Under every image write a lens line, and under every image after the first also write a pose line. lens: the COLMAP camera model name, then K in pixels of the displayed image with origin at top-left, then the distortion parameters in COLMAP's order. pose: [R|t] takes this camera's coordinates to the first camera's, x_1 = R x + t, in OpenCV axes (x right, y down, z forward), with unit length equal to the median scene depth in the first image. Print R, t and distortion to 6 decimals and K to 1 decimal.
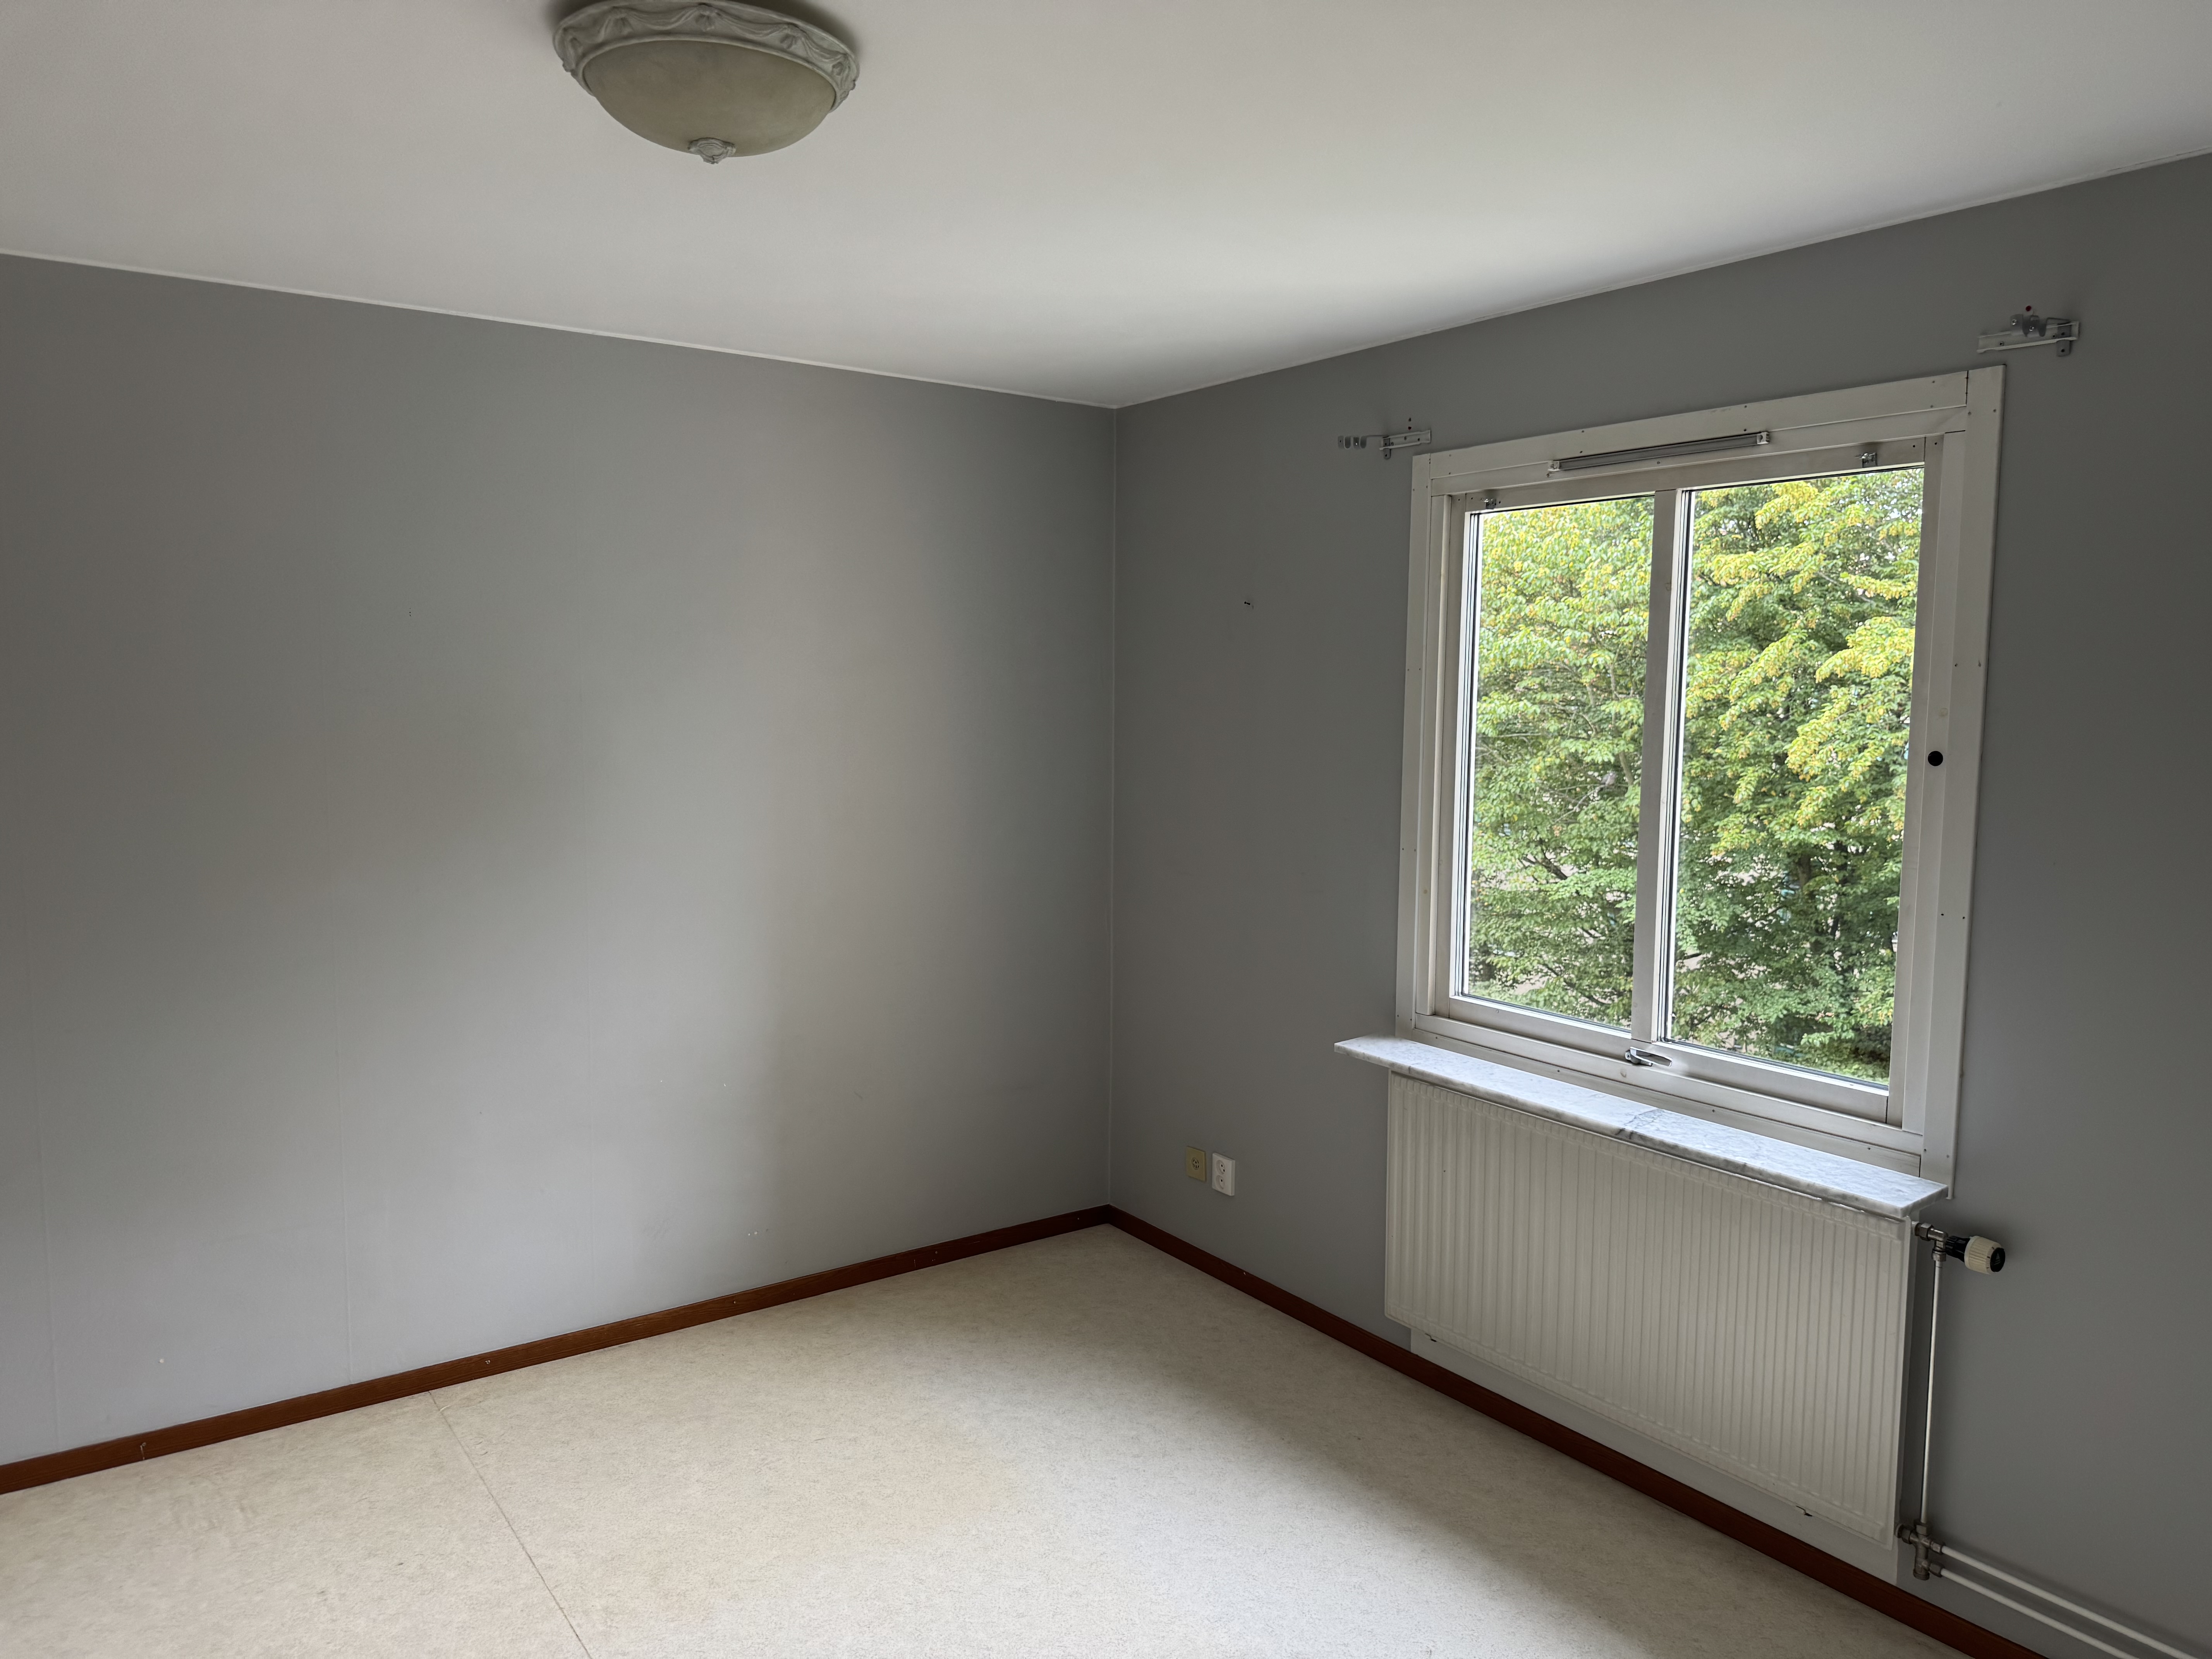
lens RADIAL K [[1567.3, 0, 1106.0], [0, 1567.3, 829.5], [0, 0, 1]] dist [0.041426, -0.000392]
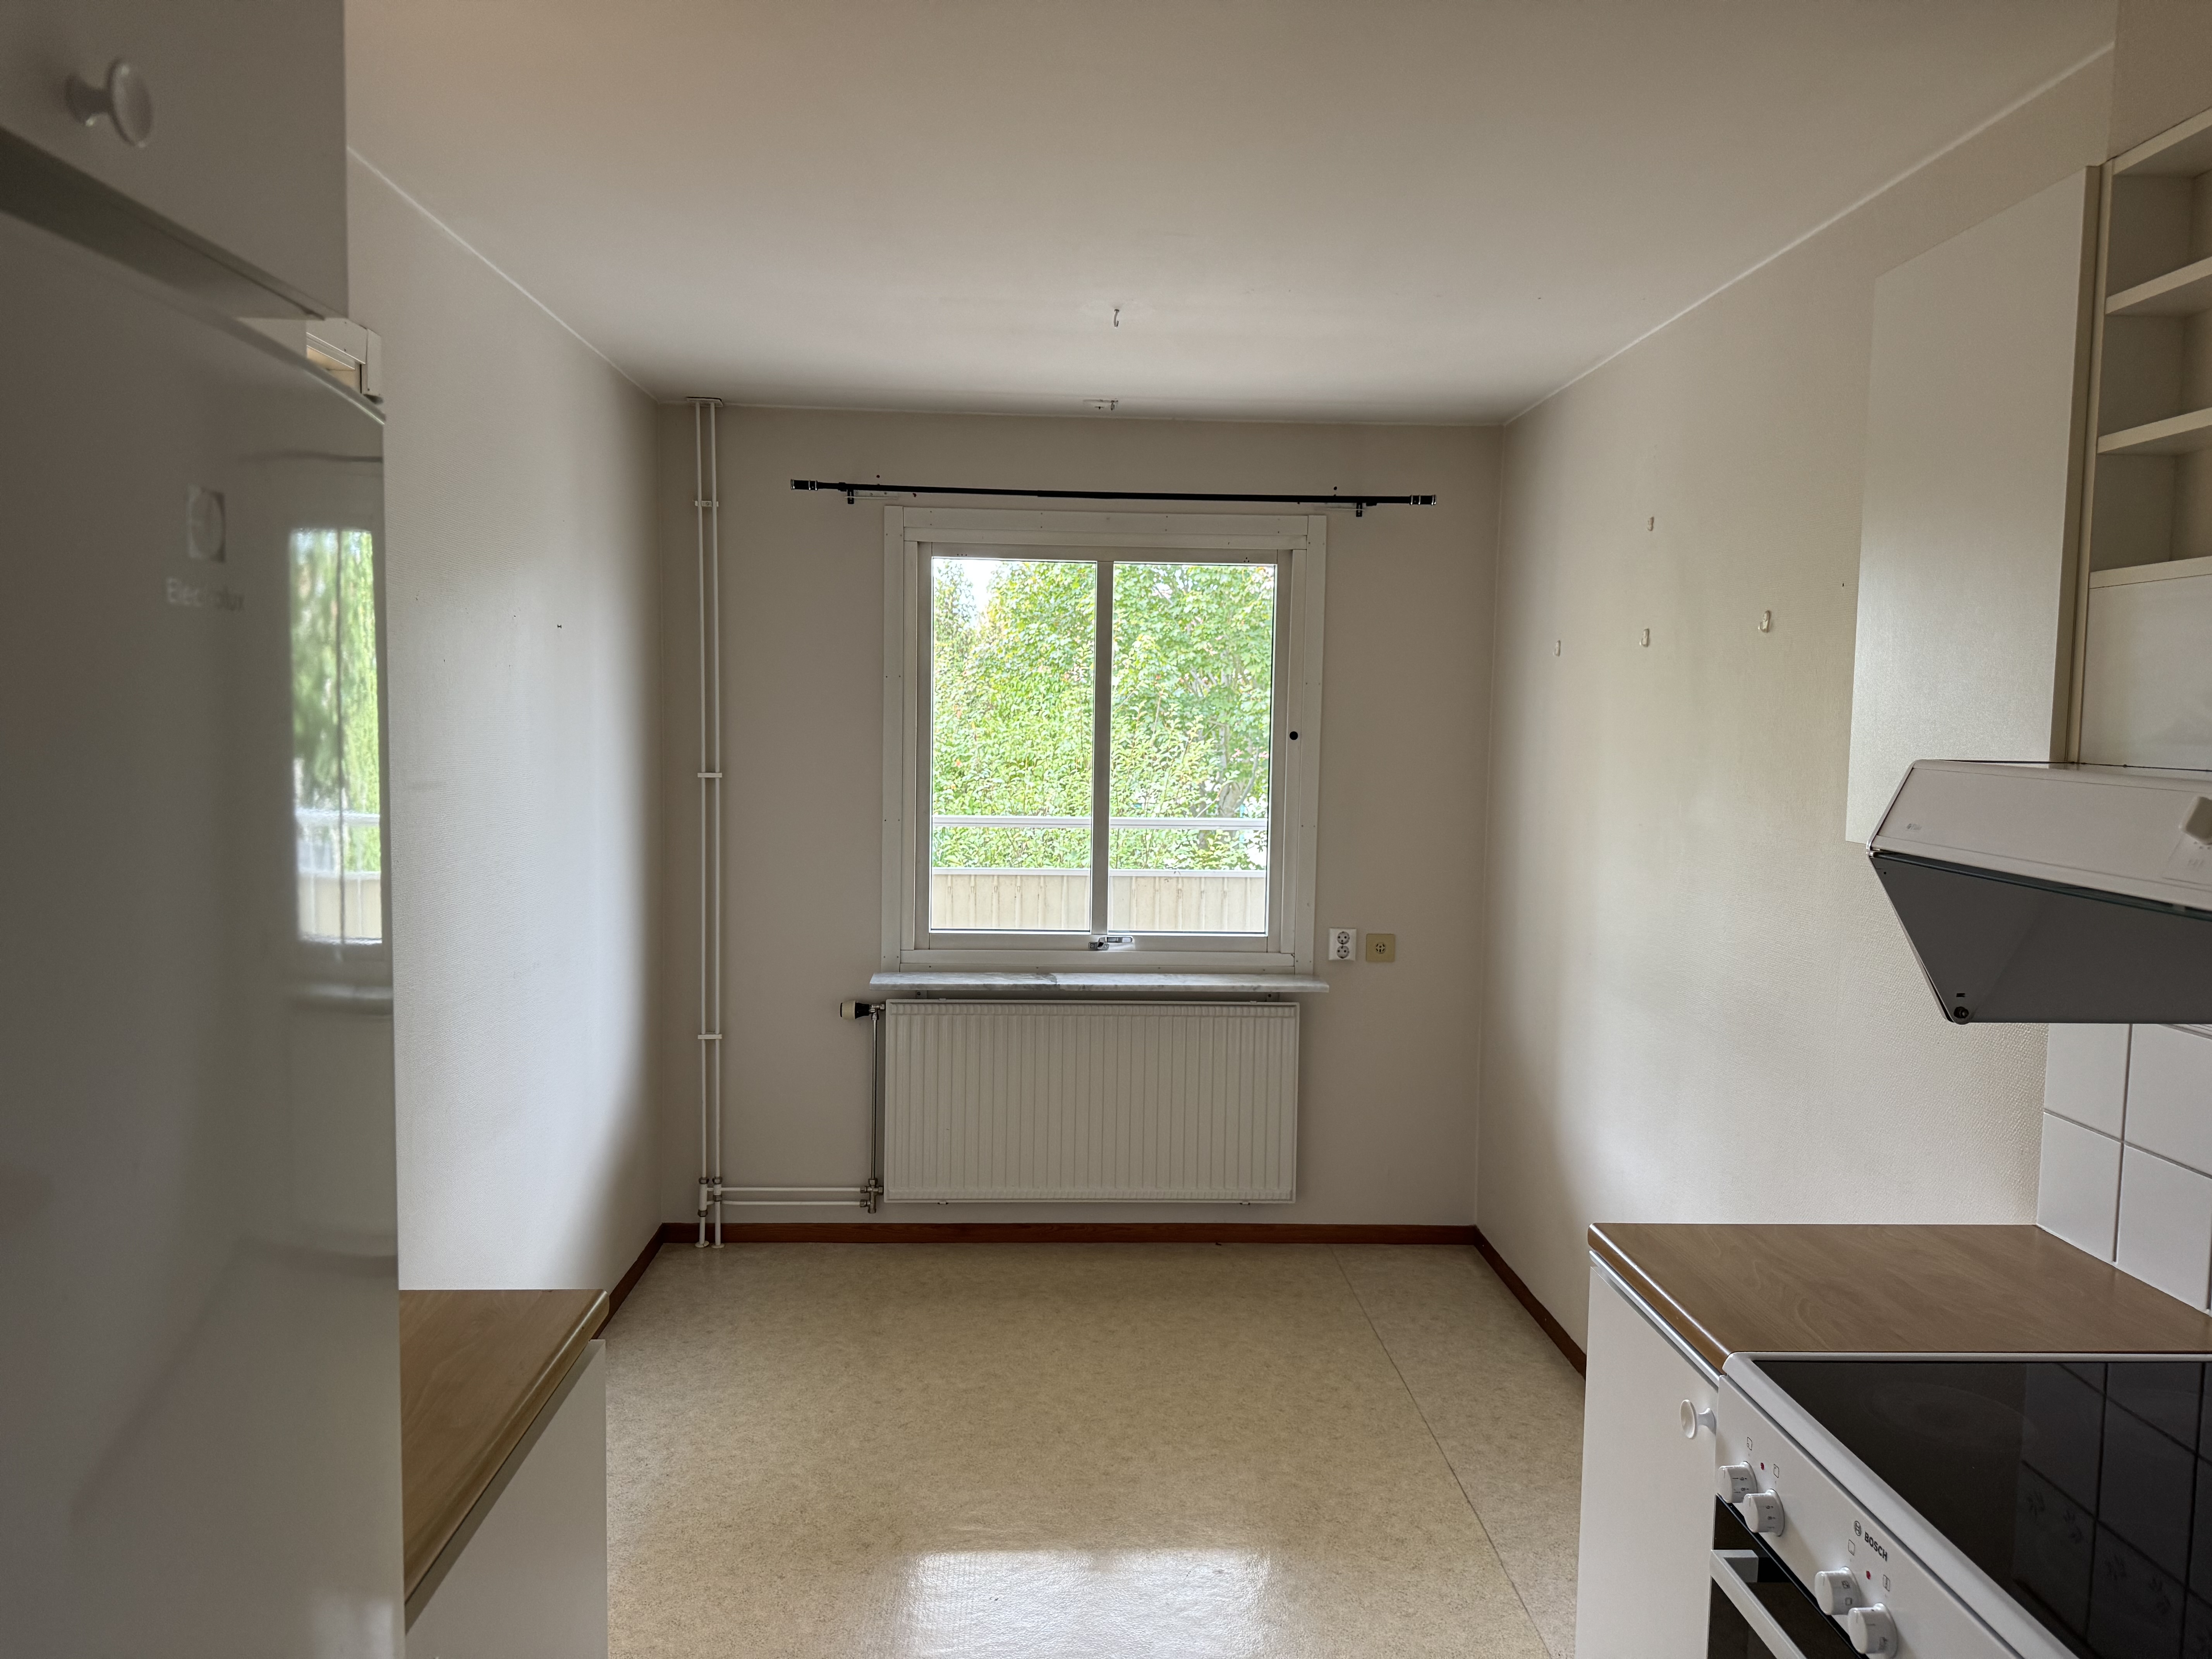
lens RADIAL K [[1567.3, 0, 1106.0], [0, 1567.3, 829.5], [0, 0, 1]] dist [0.041426, -0.000392]
pose [[0.536123, -0.064394, 0.841680, -0.748629], [0.068300, 0.997126, 0.032782, -0.009235], [-0.841372, 0.039911, 0.538980, 0.184594]]
